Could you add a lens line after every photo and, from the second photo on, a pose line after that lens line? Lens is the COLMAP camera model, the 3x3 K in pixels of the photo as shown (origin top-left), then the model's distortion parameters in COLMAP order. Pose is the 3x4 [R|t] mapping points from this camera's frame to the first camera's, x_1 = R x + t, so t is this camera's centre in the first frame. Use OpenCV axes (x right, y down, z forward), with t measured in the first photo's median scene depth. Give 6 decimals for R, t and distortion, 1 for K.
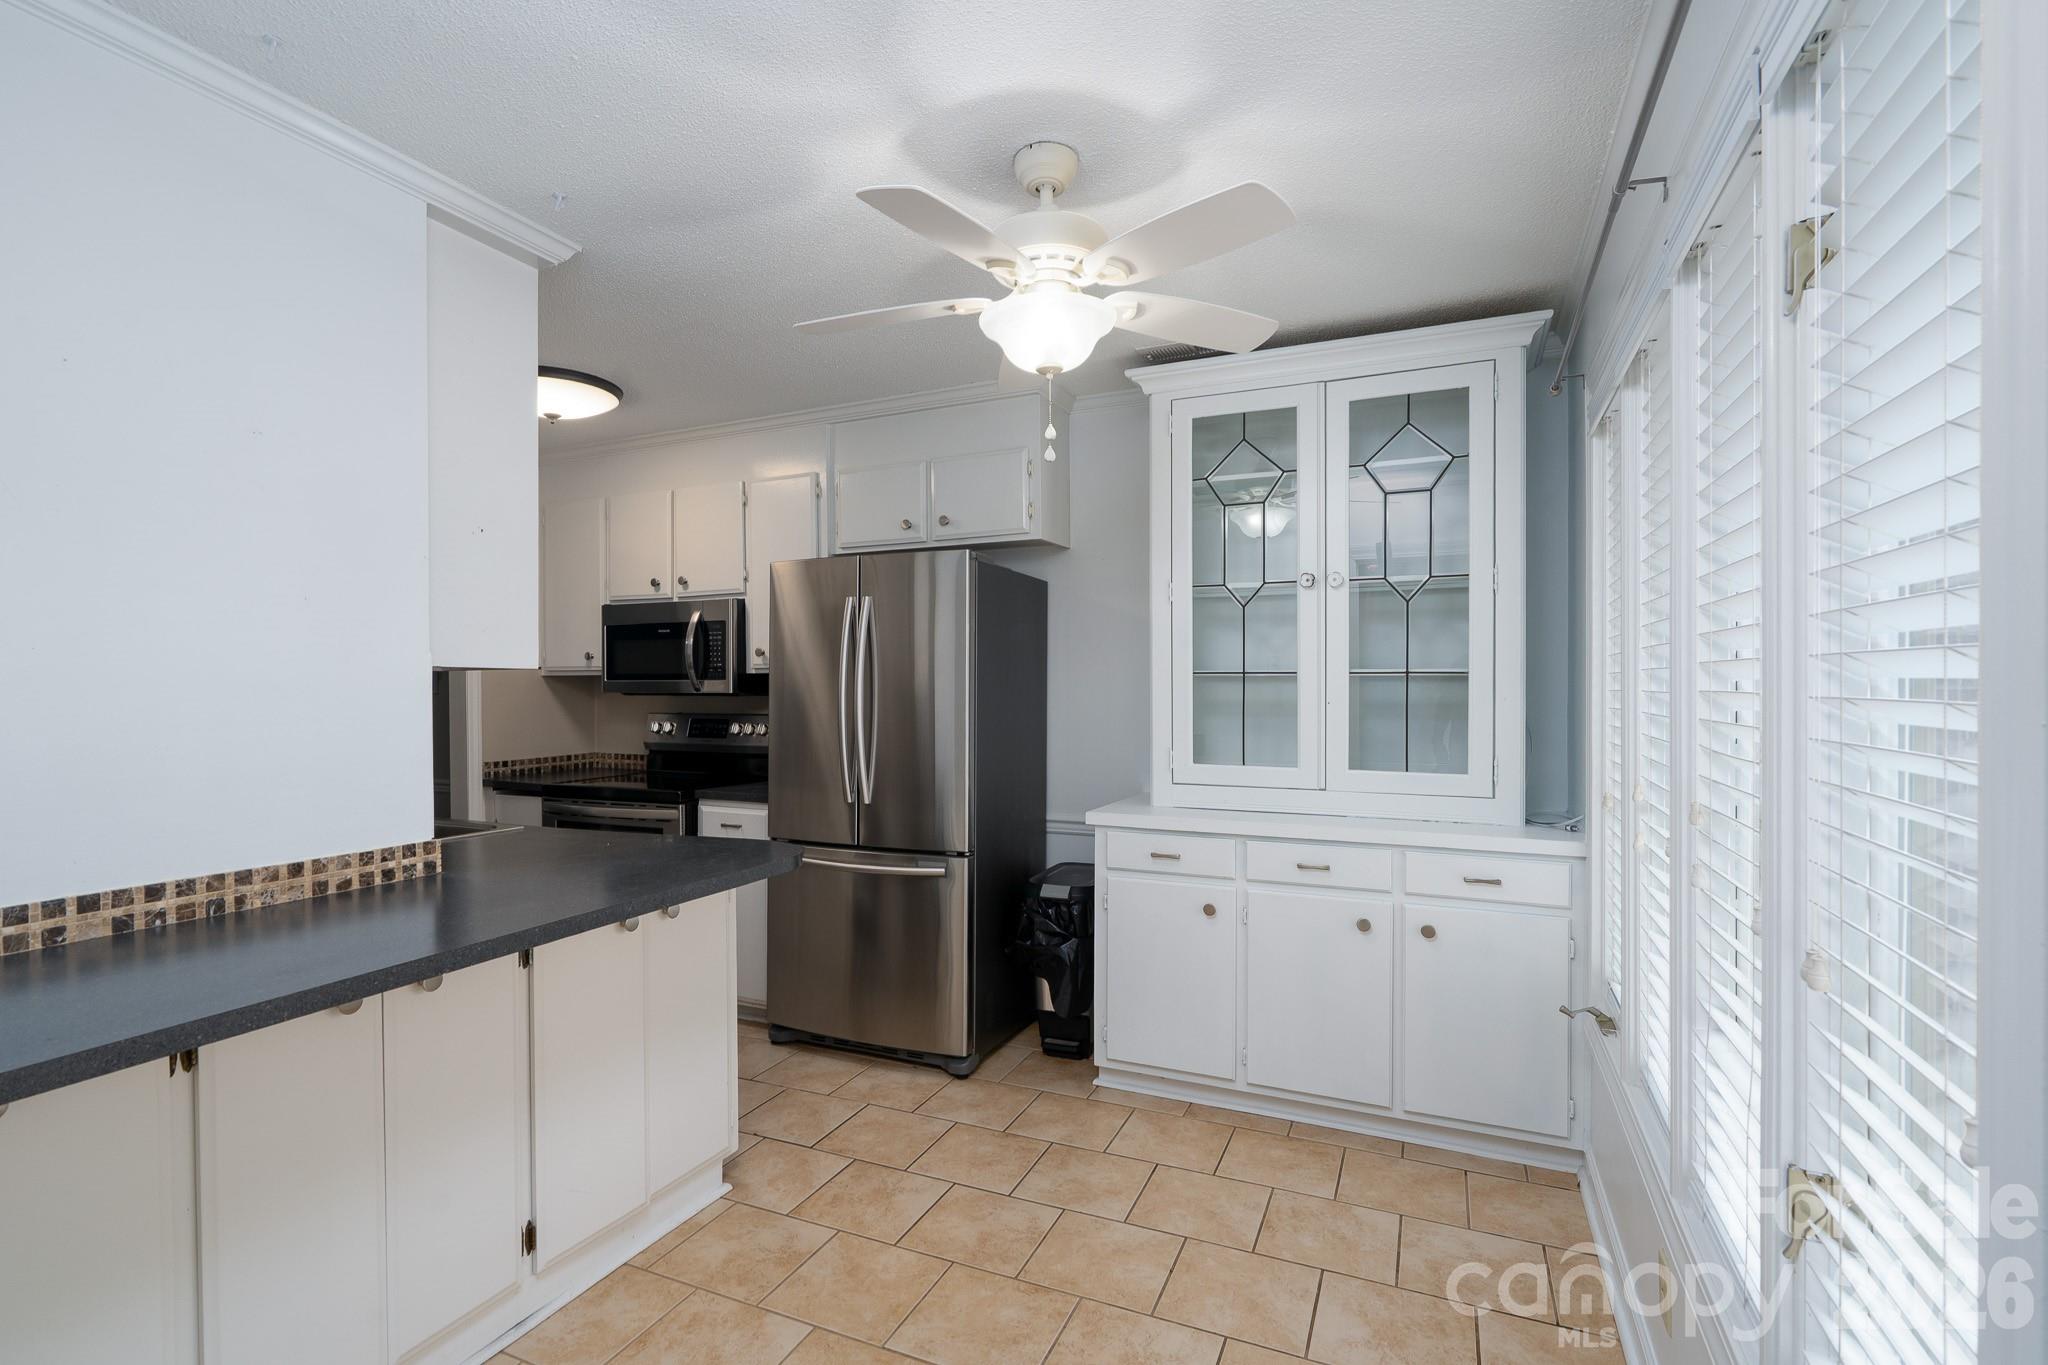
lens RADIAL K [[948.5, 0, 1022.9], [0, 948.5, 688.5], [0, 0, 1]] dist [-0.002594, 0.002292]
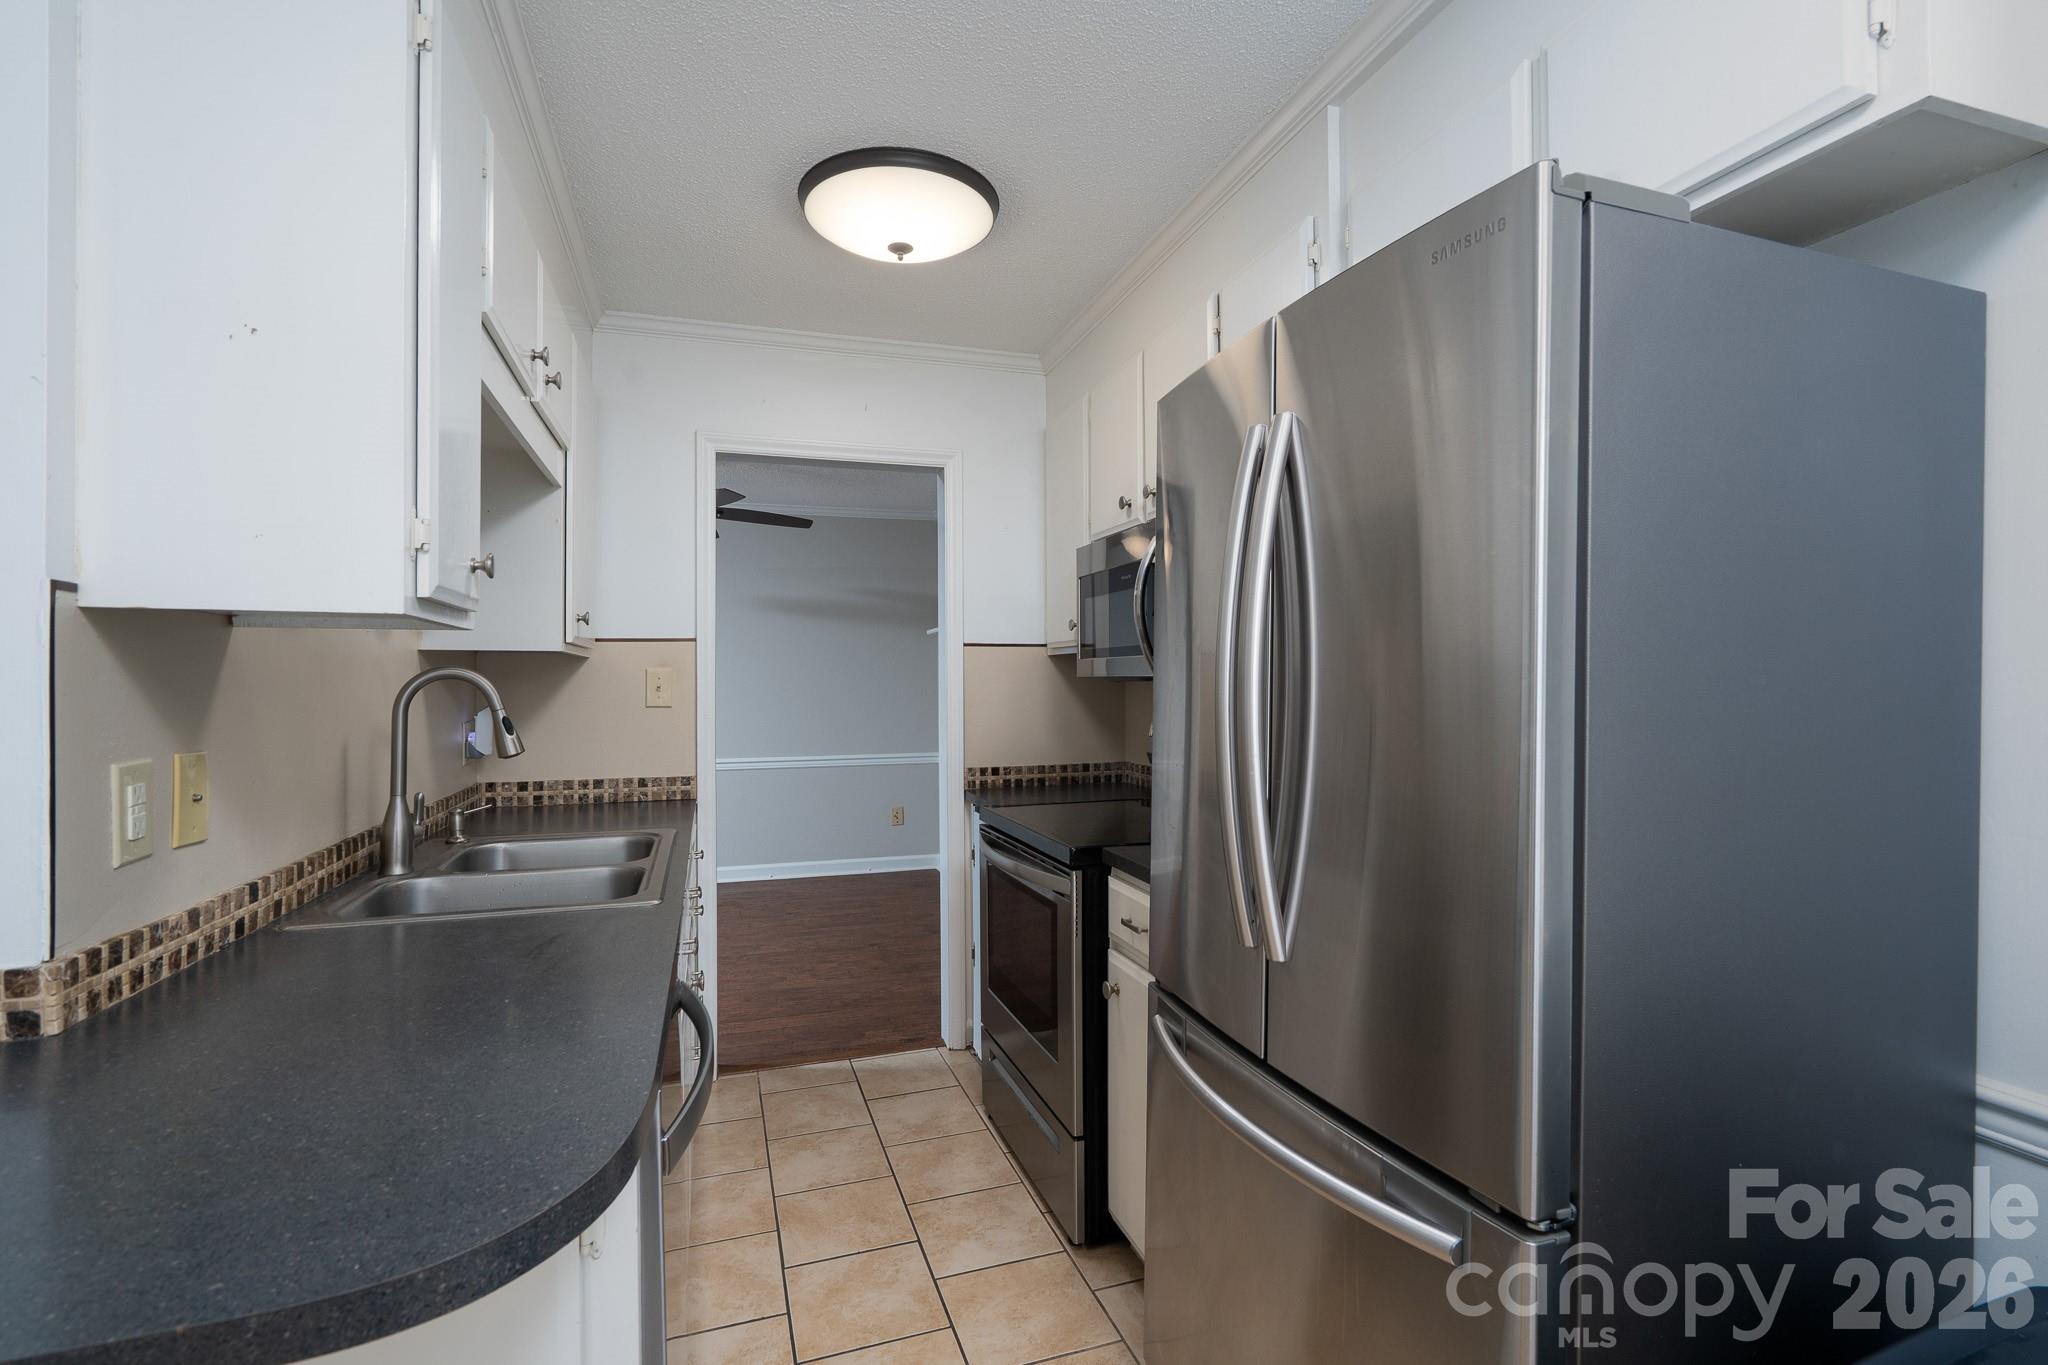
lens RADIAL K [[948.5, 0, 1036.1], [0, 948.5, 692.6], [0, 0, 1]] dist [-0.002594, 0.002292]
pose [[0.681355, 0.010426, -0.731879, 0.034187], [-0.002468, 0.999926, 0.011946, 0.006722], [0.731949, -0.006333, 0.681330, 0.492677]]
